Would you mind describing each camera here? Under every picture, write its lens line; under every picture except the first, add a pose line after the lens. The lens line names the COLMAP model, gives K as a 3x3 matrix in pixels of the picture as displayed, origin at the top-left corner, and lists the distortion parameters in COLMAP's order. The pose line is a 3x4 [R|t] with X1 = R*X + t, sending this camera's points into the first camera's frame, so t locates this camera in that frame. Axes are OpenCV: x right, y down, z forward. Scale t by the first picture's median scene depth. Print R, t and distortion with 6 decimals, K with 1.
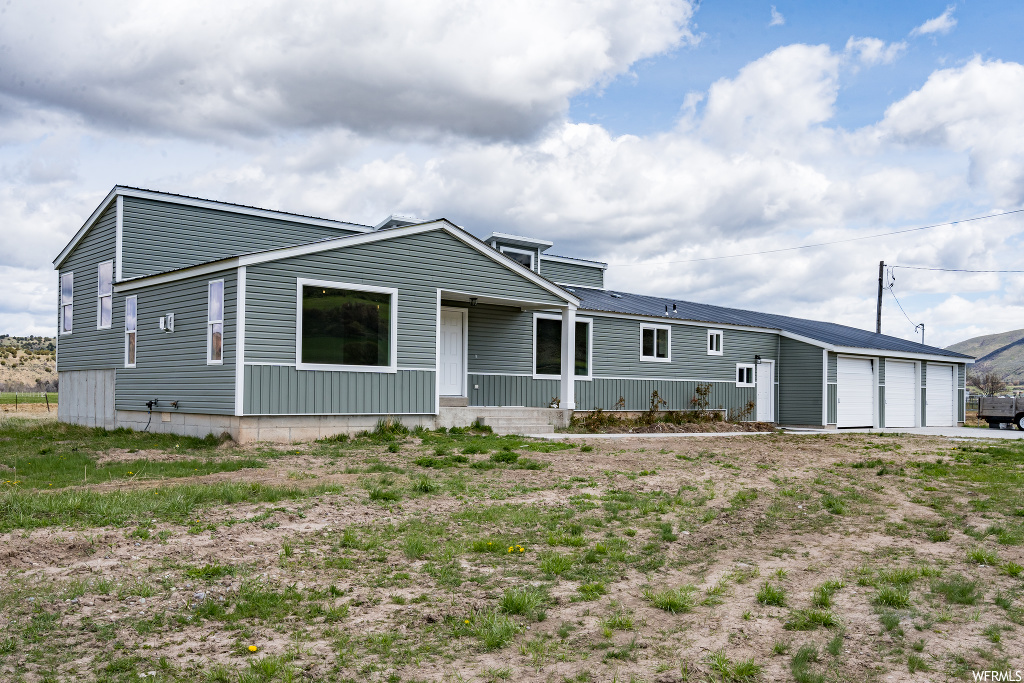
lens RADIAL K [[894.6, 0, 512.8], [0, 894.6, 345.8], [0, 0, 1]] dist [-0.013504, -0.002396]
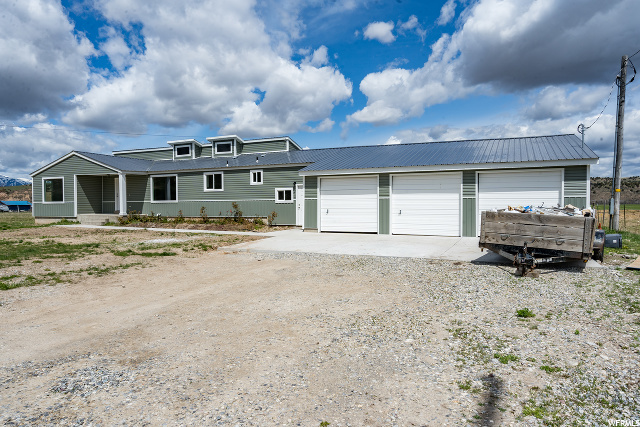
lens RADIAL K [[410.3, 0, 319.1], [0, 410.3, 211.8], [0, 0, 1]] dist [0.002007, 0.000913]
pose [[0.392959, -0.008907, -0.919513, 1.044239], [0.057128, 0.998258, 0.014744, 0.060376], [0.917780, -0.058324, 0.392783, 0.845737]]
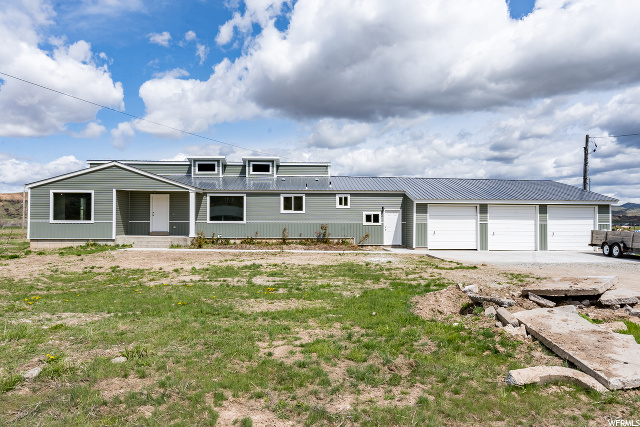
lens RADIAL K [[431.7, 0, 319.8], [0, 431.7, 216.4], [0, 0, 1]] dist [-0.003874, -0.000459]
pose [[0.780269, -0.032423, -0.624604, 0.783950], [0.043065, 0.999070, 0.001936, 0.025087], [0.623960, -0.028409, 0.780940, 0.293266]]
